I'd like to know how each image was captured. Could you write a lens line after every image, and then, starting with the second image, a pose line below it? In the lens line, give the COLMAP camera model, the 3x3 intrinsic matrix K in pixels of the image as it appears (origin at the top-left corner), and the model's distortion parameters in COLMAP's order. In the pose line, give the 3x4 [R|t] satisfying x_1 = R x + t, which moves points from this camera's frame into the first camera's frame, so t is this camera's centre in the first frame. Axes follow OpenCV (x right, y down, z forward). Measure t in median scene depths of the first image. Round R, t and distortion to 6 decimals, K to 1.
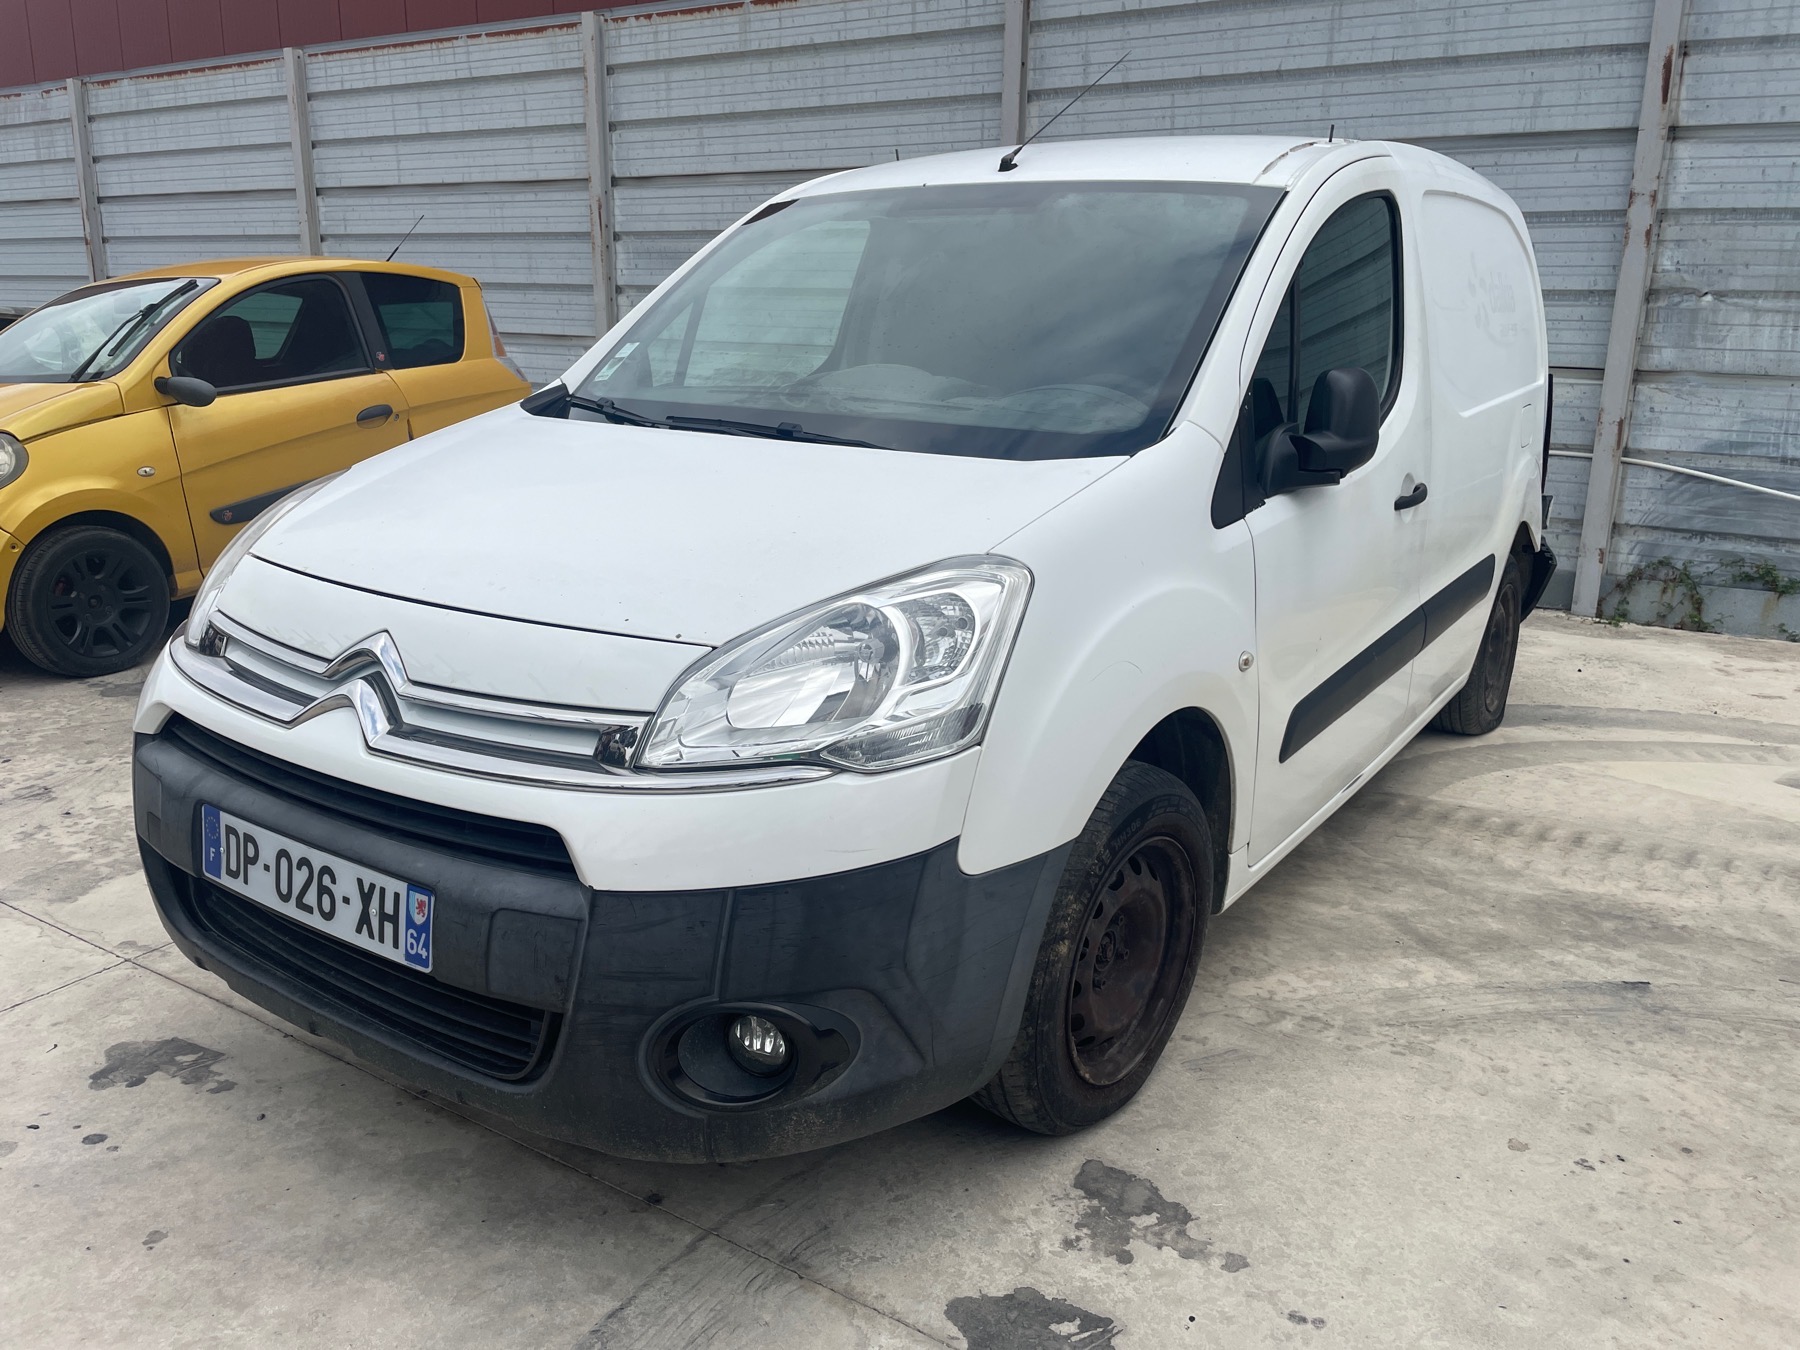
lens RADIAL K [[1377.5, 0, 904.0], [0, 1377.5, 672.6], [0, 0, 1]] dist [0.005373, -0.019207]
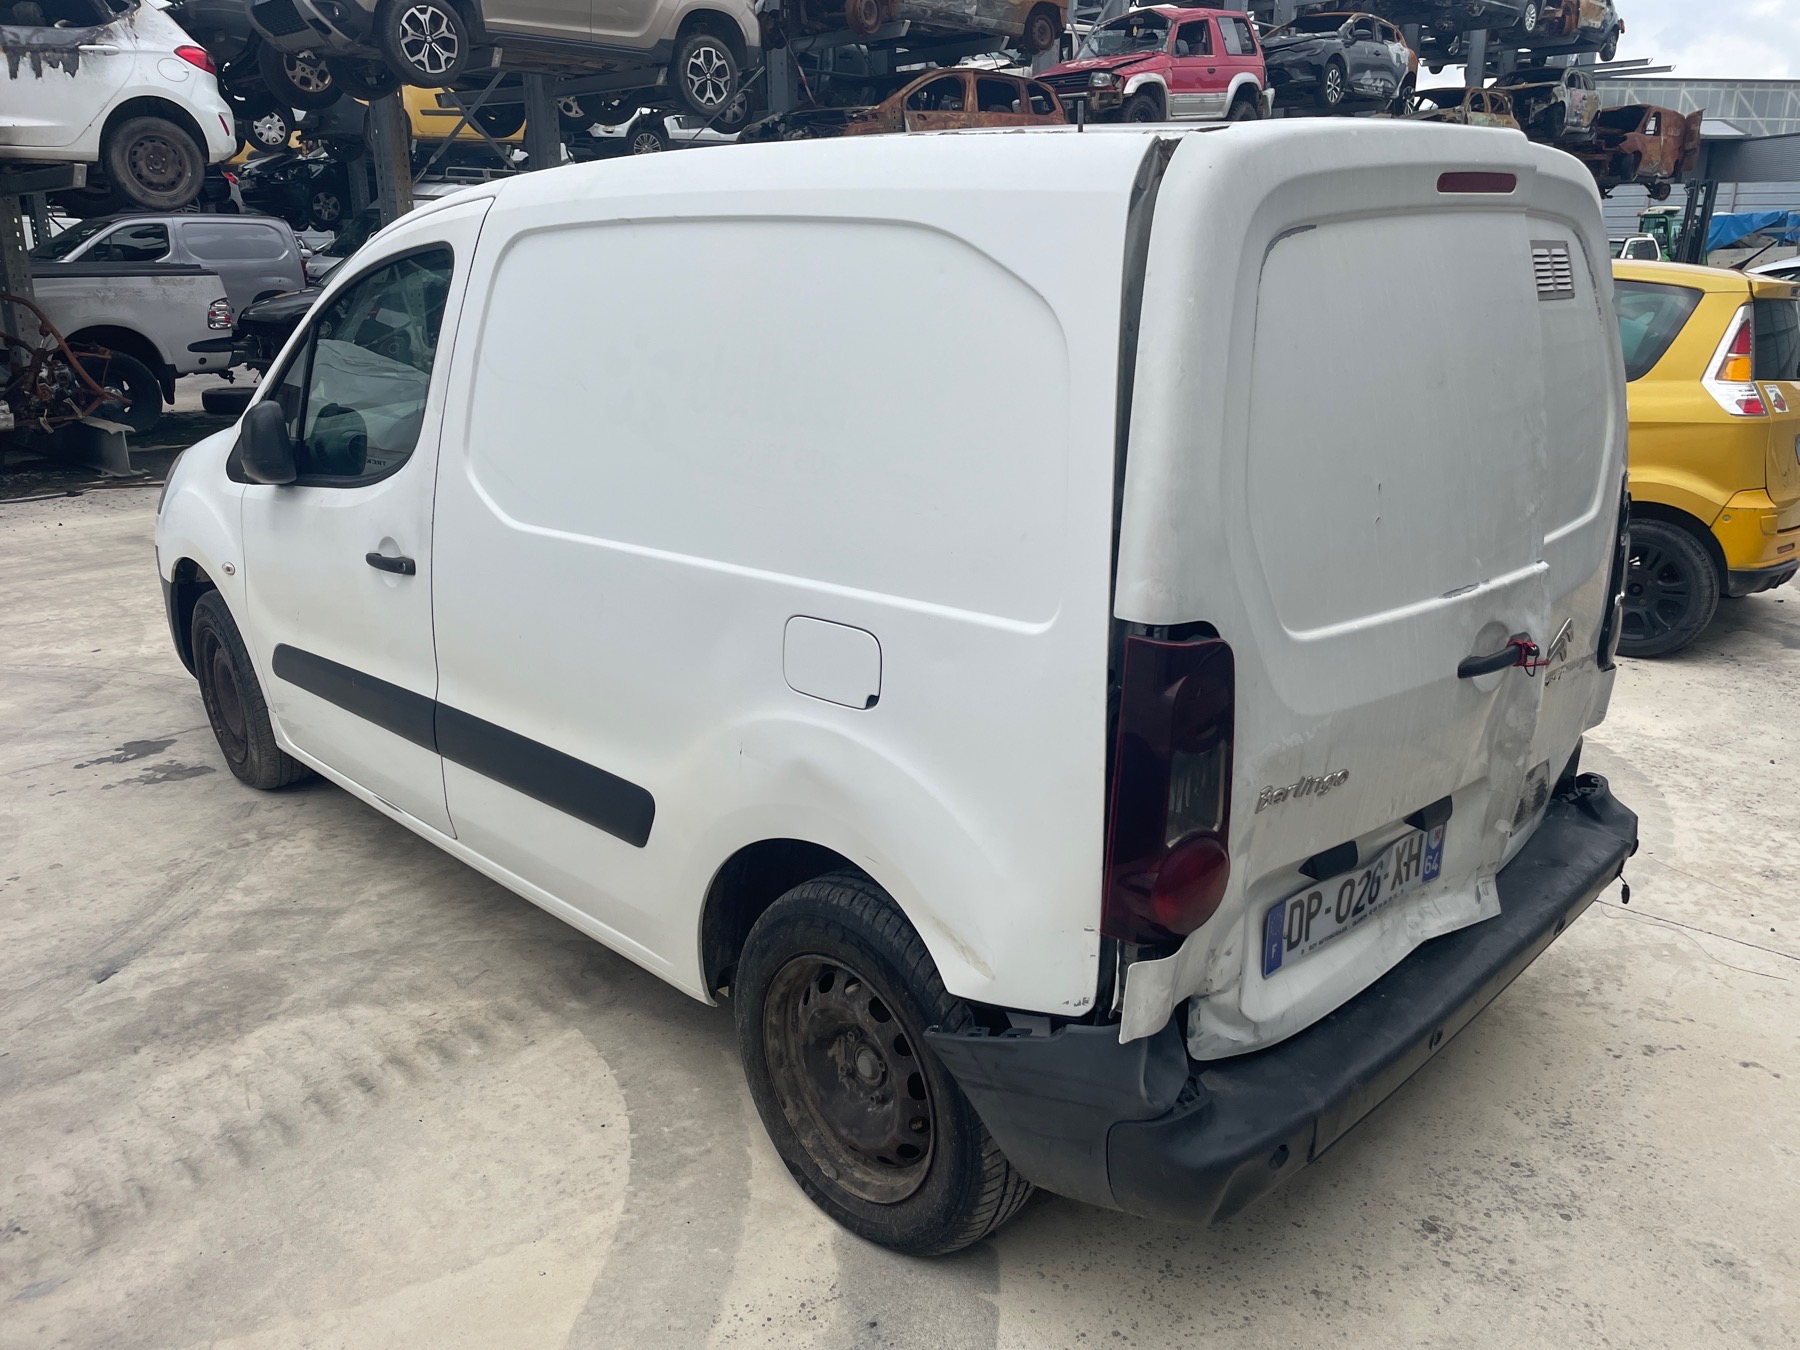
lens RADIAL K [[1377.5, 0, 907.2], [0, 1377.5, 677.2], [0, 0, 1]] dist [0.005373, -0.019207]
pose [[-0.190668, 0.295396, -0.936155, 1.387728], [-0.245450, 0.909013, 0.336823, -0.533575], [0.950473, 0.294001, -0.100815, 1.664941]]
